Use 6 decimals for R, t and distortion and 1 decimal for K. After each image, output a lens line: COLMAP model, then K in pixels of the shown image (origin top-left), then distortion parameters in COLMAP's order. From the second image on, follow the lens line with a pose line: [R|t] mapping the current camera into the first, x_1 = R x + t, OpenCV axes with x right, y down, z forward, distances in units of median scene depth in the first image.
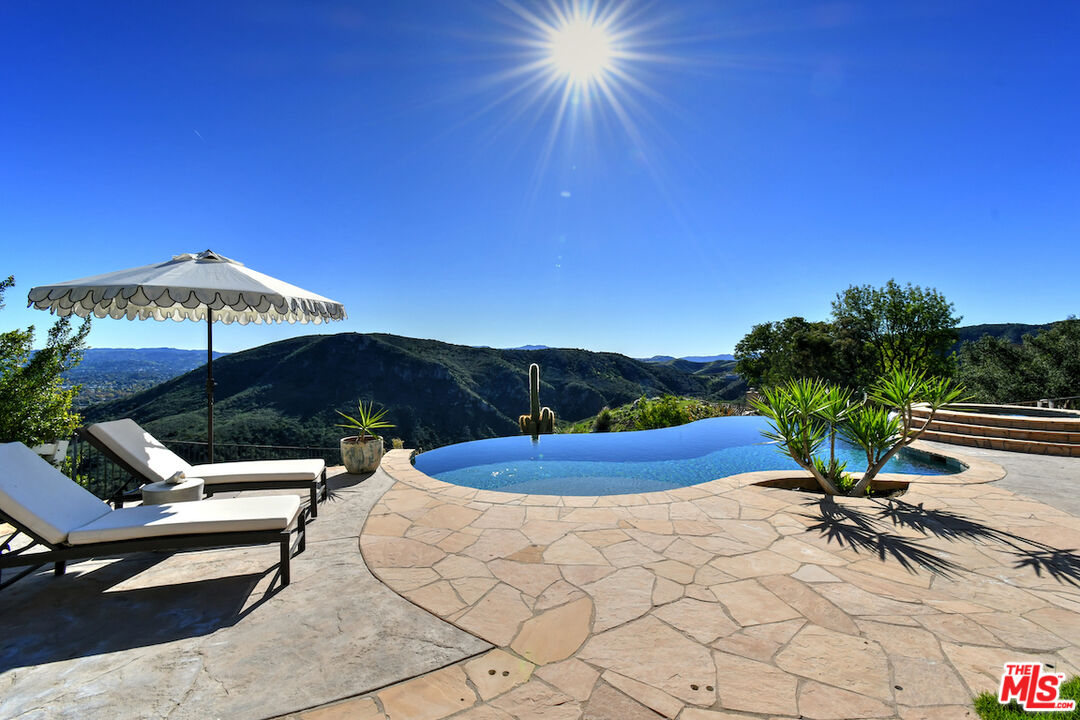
lens RADIAL K [[527.0, 0, 556.6], [0, 527.0, 360.3], [0, 0, 1]] dist [0.000900, -0.000664]
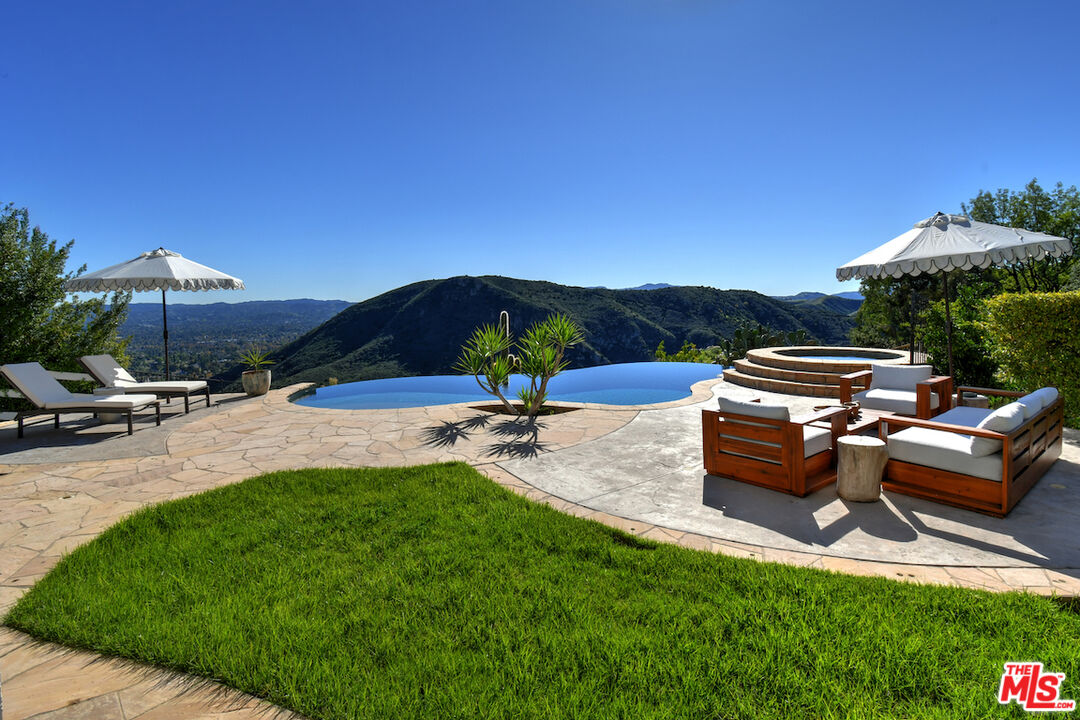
lens RADIAL K [[725.4, 0, 540.0], [0, 725.4, 360.0], [0, 0, 1]] dist [0.005079, 0.000324]
pose [[0.928349, 0.002079, -0.371705, 0.211042], [0.028526, 0.996637, 0.076818, -0.002447], [0.370614, -0.081917, 0.925167, -0.104242]]
